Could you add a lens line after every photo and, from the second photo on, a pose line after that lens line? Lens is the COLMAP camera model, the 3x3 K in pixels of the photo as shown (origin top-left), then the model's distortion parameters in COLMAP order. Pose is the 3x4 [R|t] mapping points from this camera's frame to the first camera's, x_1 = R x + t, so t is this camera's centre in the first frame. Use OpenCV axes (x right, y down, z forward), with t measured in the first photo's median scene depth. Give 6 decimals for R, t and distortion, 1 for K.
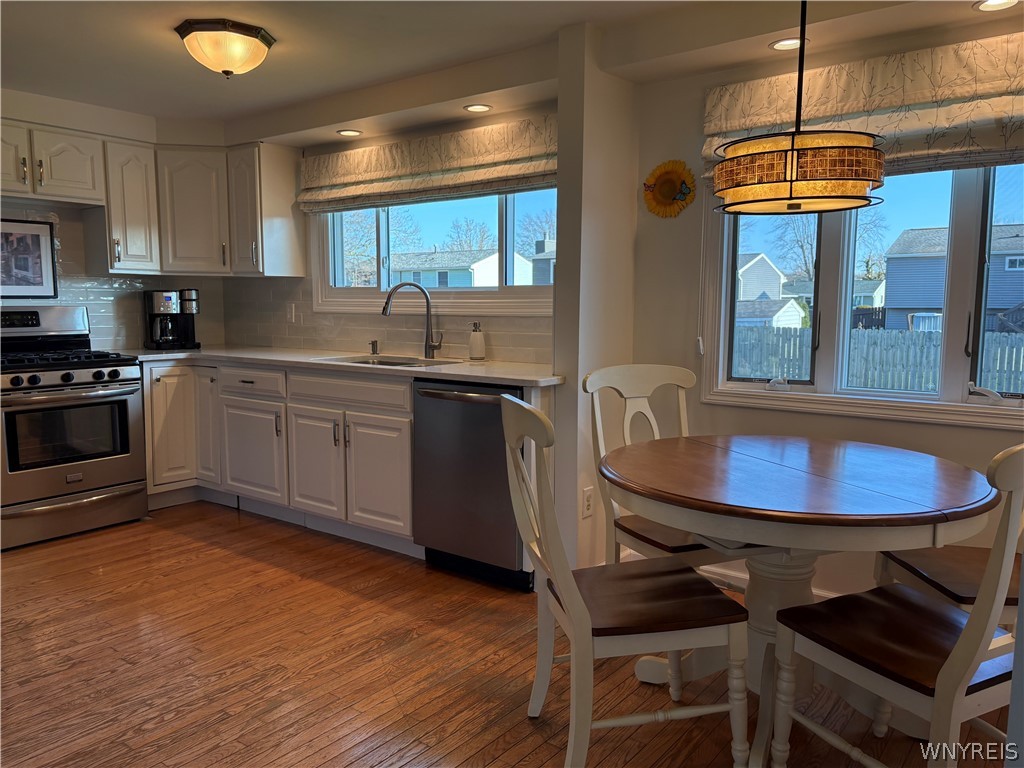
lens RADIAL K [[778.8, 0, 513.7], [0, 778.8, 389.3], [0, 0, 1]] dist [0.026981, -0.011647]
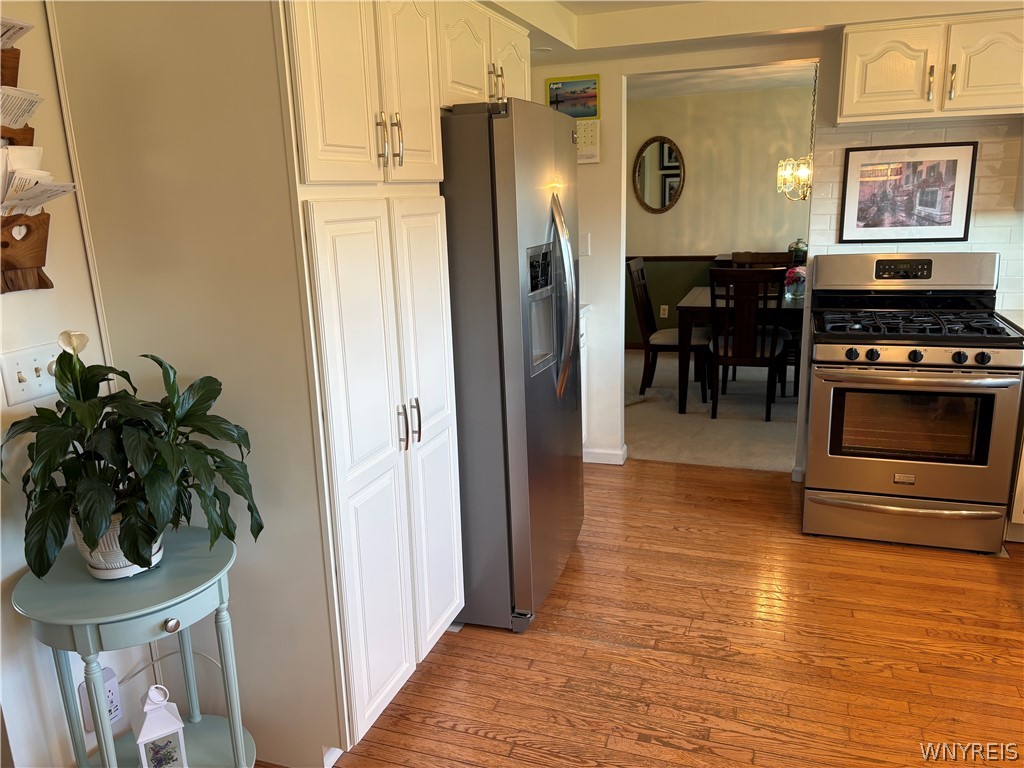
lens RADIAL K [[776.4, 0, 512.0], [0, 776.4, 384.0], [0, 0, 1]] dist [0.076272, -0.092280]
pose [[0.317043, 0.219072, -0.922763, 0.031144], [-0.080399, 0.975662, 0.204008, -0.103111], [0.944997, 0.009510, 0.326940, 0.323878]]
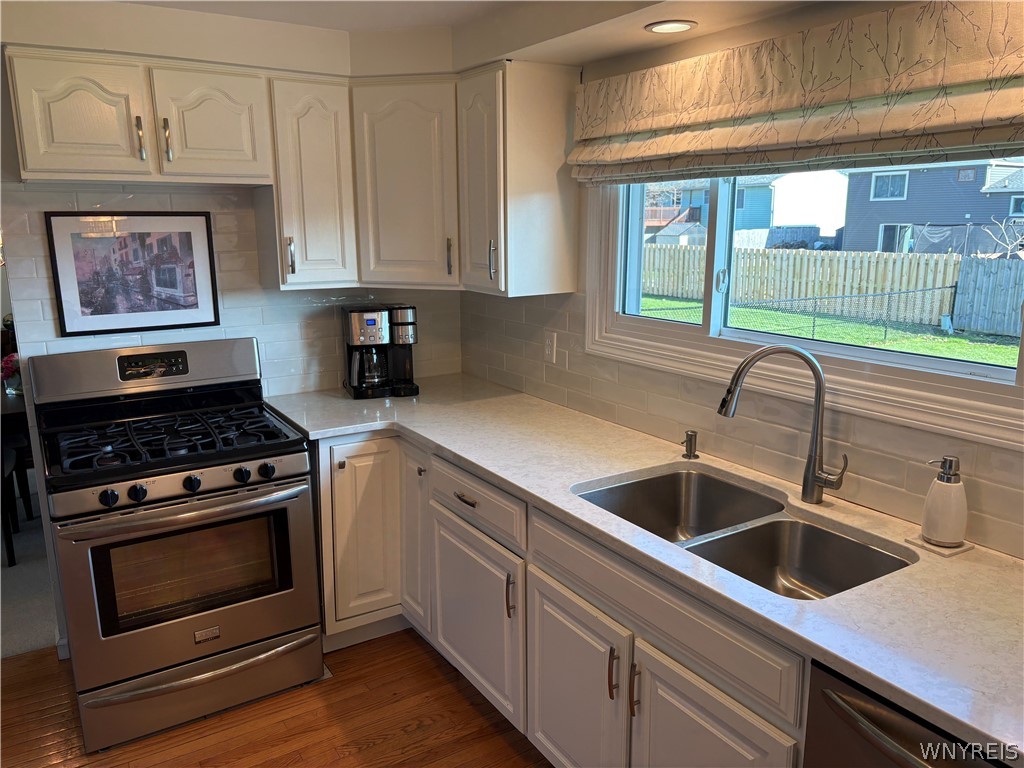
lens RADIAL K [[778.8, 0, 513.7], [0, 778.8, 389.3], [0, 0, 1]] dist [0.026981, -0.011647]
pose [[0.937090, 0.069433, -0.342113, -0.113841], [-0.033927, 0.993495, 0.108701, -0.145898], [0.347436, -0.090255, 0.933350, 0.466847]]
